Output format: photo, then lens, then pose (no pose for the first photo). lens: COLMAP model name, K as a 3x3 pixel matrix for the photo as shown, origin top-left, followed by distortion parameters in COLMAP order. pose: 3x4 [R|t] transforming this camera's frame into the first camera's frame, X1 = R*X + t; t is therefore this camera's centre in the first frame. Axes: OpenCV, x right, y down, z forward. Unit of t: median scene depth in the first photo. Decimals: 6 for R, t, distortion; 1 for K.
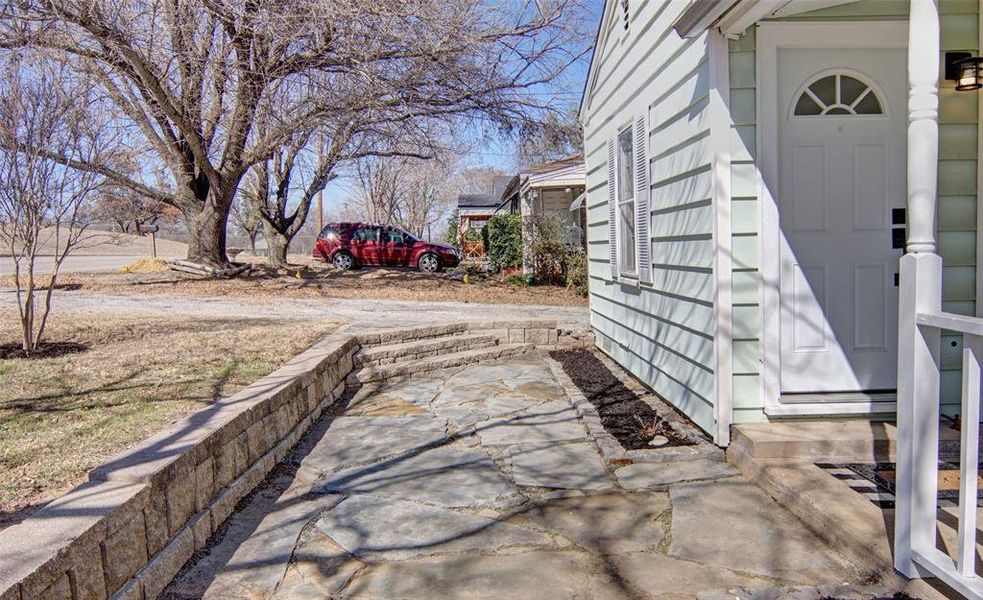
lens RADIAL K [[706.1, 0, 495.1], [0, 706.1, 304.5], [0, 0, 1]] dist [-0.028392, -0.003175]
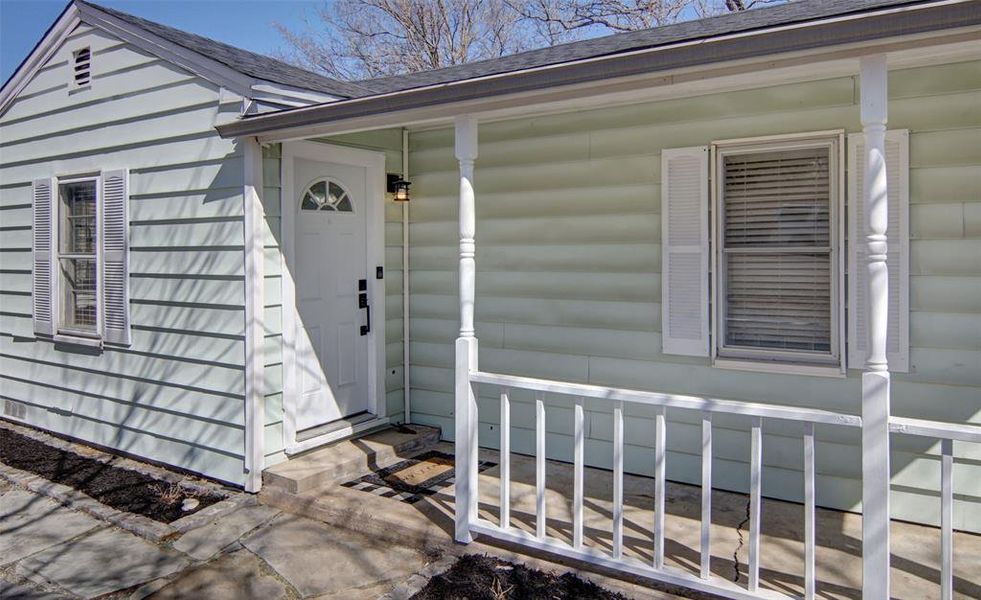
lens RADIAL K [[638.5, 0, 548.9], [0, 638.5, 238.4], [0, 0, 1]] dist [-0.005821, -0.004422]
pose [[0.518510, 0.043156, 0.853982, -0.322747], [0.056674, 0.994795, -0.084683, -0.091641], [-0.853191, 0.092307, 0.513365, 0.022653]]
